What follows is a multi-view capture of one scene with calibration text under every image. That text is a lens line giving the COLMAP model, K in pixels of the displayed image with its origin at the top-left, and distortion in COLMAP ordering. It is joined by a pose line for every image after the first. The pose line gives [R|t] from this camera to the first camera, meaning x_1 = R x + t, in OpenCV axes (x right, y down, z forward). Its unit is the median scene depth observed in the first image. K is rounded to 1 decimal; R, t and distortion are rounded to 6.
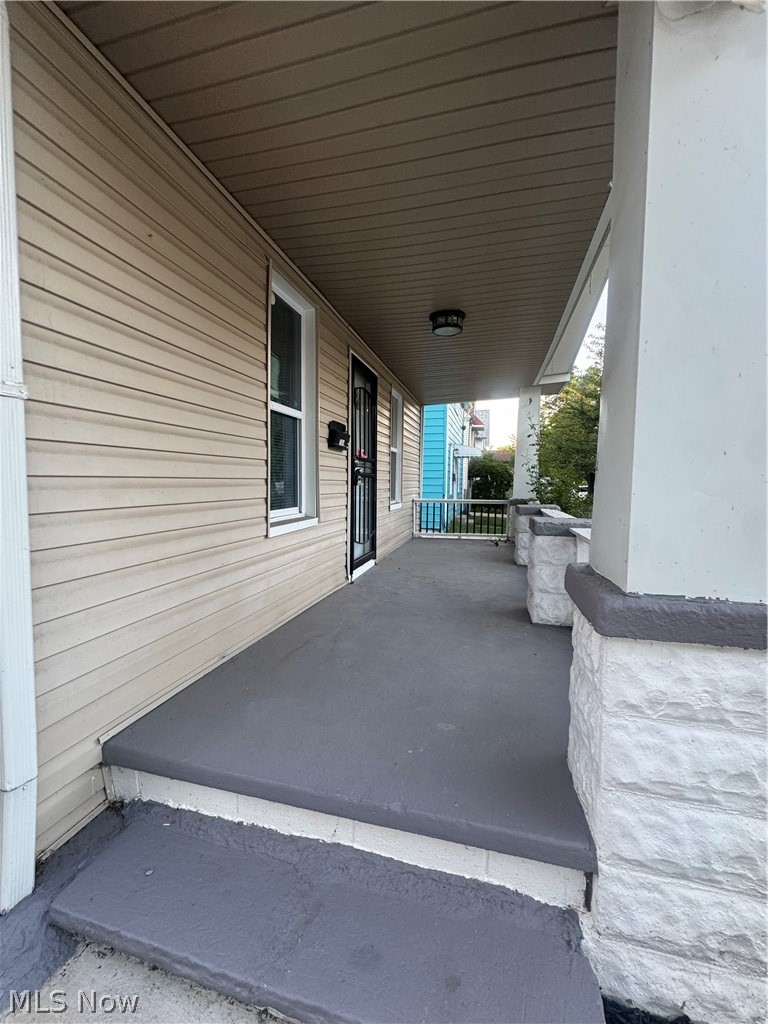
lens RADIAL K [[412.1, 0, 384.6], [0, 412.1, 511.6], [0, 0, 1]] dist [-0.002648, 0.001168]
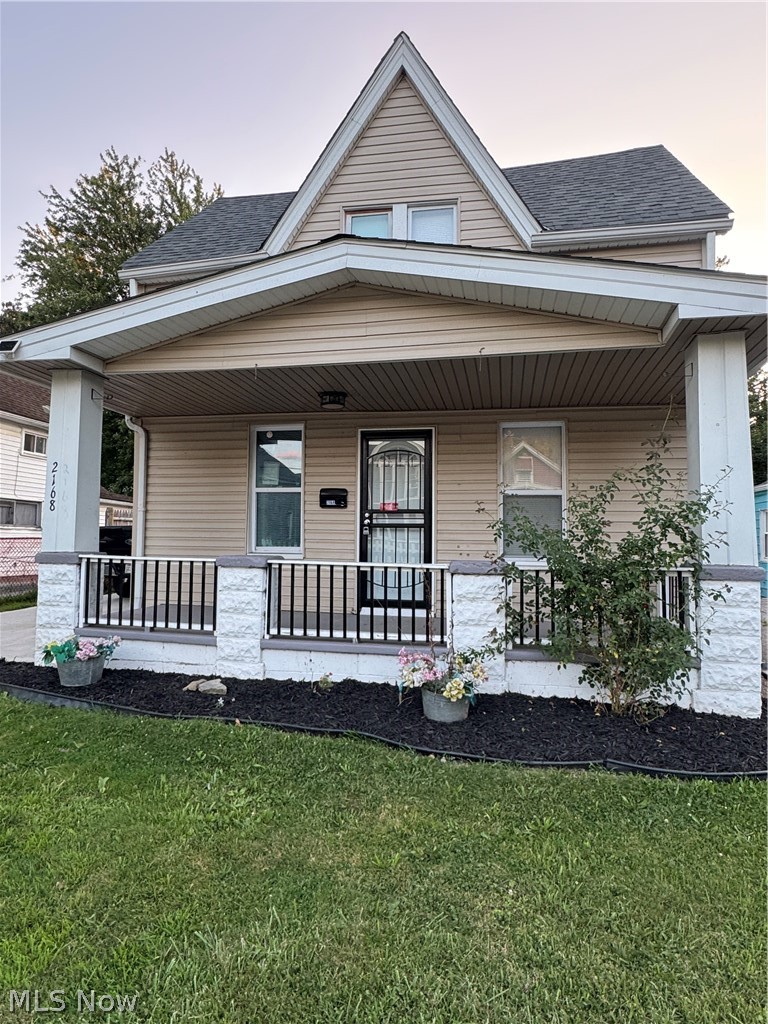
lens RADIAL K [[594.3, 0, 381.6], [0, 594.3, 509.2], [0, 0, 1]] dist [-0.001007, 0.001045]
pose [[0.053720, -0.061179, -0.996680, 4.606728], [-0.085341, 0.994188, -0.065626, -0.071446], [0.994903, 0.088583, 0.048187, 2.611427]]
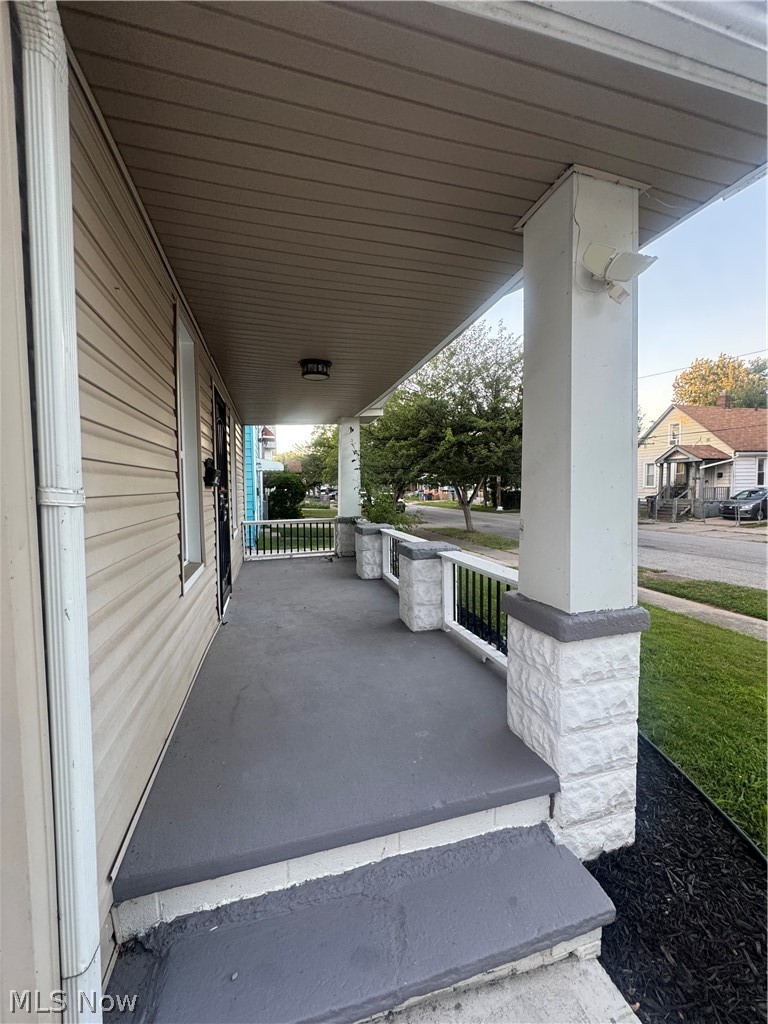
lens RADIAL K [[412.1, 0, 387.1], [0, 412.1, 508.3], [0, 0, 1]] dist [-0.002648, 0.001168]
pose [[0.861663, -0.044845, 0.505496, -0.596542], [0.055563, 0.998436, -0.006136, -0.177381], [-0.504430, 0.033374, 0.862807, -0.056726]]
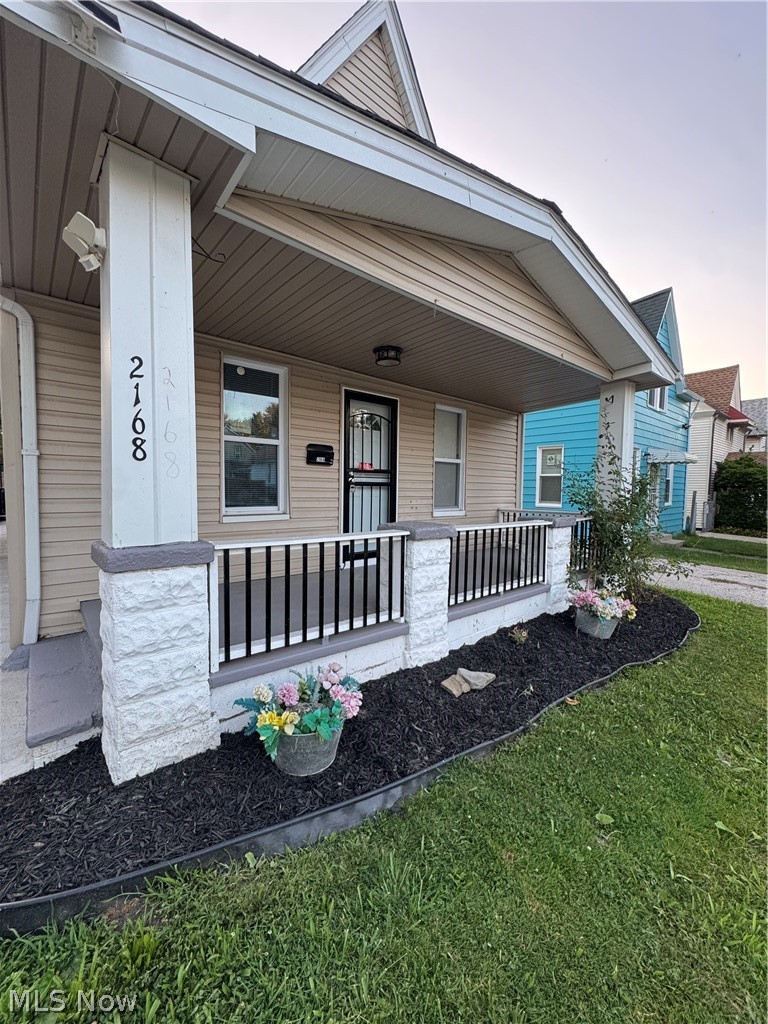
lens RADIAL K [[412.1, 0, 385.1], [0, 412.1, 510.3], [0, 0, 1]] dist [-0.002648, 0.001168]
pose [[0.823659, 0.034815, -0.566016, 2.008763], [-0.048903, 0.998756, -0.009731, -0.002683], [0.564973, 0.035695, 0.824337, 0.061492]]
